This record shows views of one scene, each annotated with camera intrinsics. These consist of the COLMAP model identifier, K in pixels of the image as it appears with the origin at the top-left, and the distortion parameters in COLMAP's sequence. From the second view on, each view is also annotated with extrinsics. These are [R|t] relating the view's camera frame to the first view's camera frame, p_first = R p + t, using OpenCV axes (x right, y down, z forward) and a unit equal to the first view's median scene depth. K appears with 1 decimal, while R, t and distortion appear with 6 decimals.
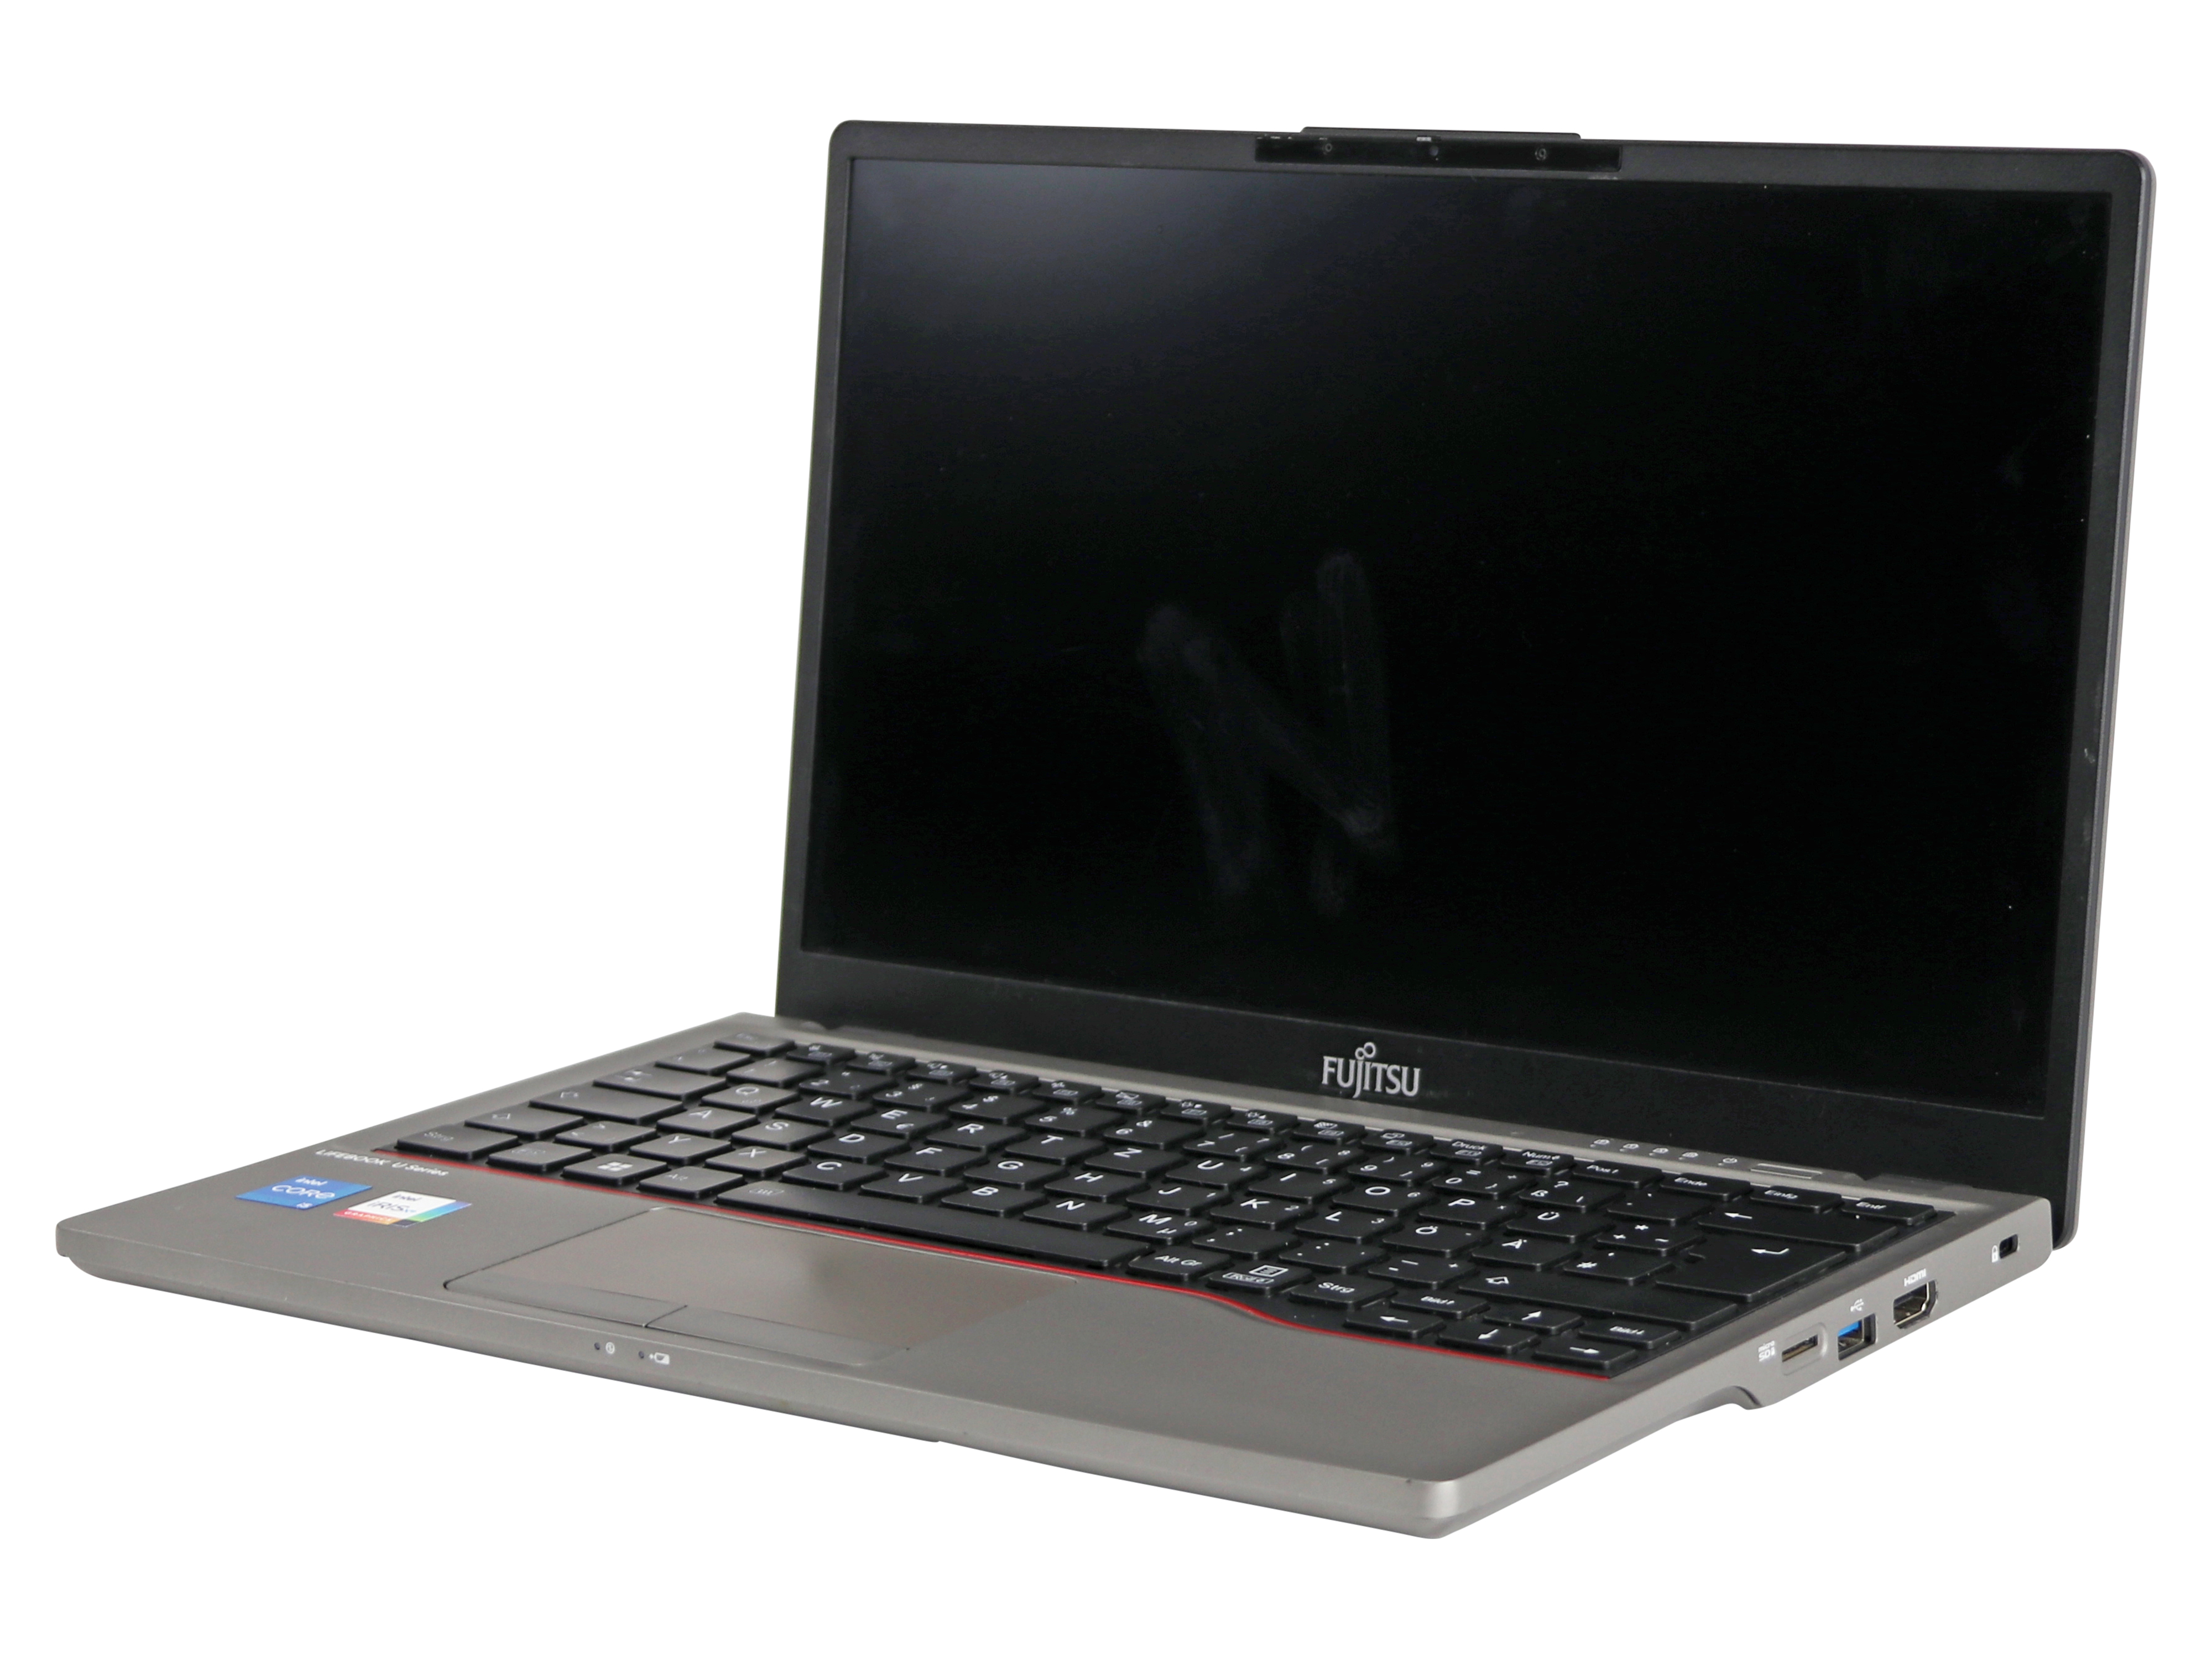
lens RADIAL K [[3484.4, 0, 1105.9], [0, 3484.4, 831.8], [0, 0, 1]] dist [-0.083807, 0.000000]
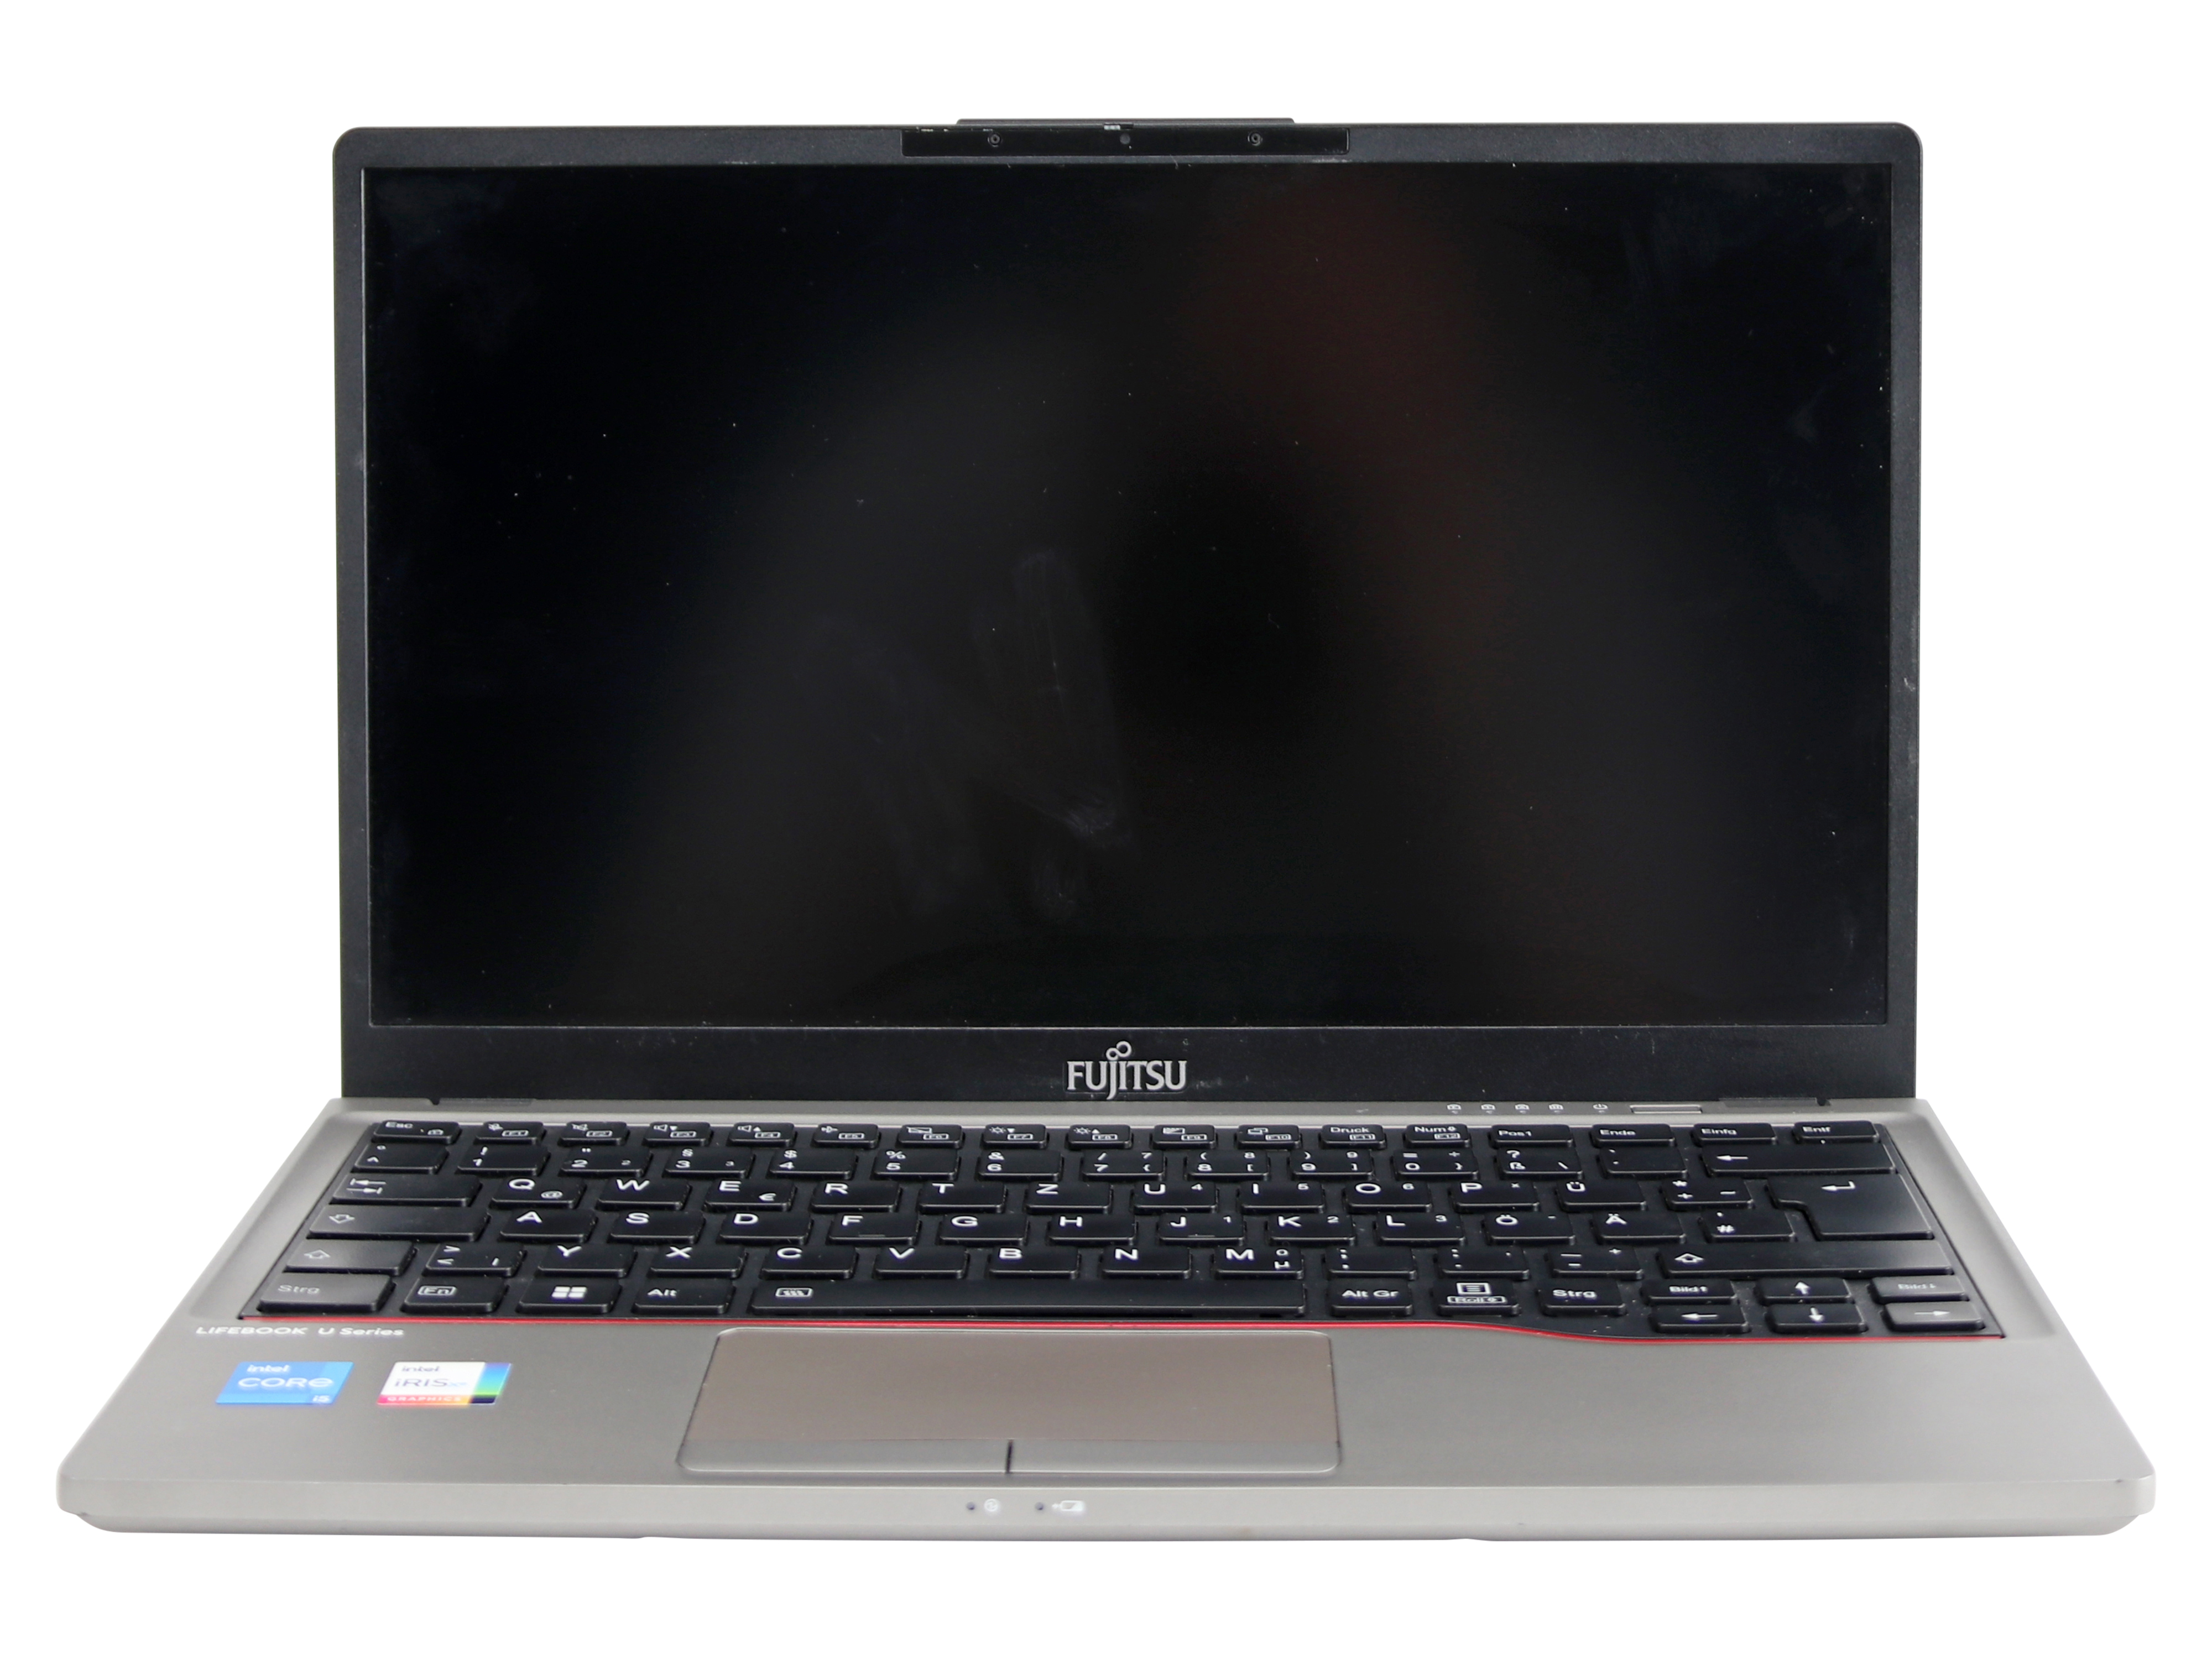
lens RADIAL K [[3149.0, 0, 1106.3], [0, 3149.0, 815.4], [0, 0, 1]] dist [-0.148142, 0.000000]
pose [[0.903993, -0.104862, 0.414488, -0.294297], [0.101878, 0.994363, 0.029369, -0.030338], [-0.415231, 0.015678, 0.909581, 0.189094]]
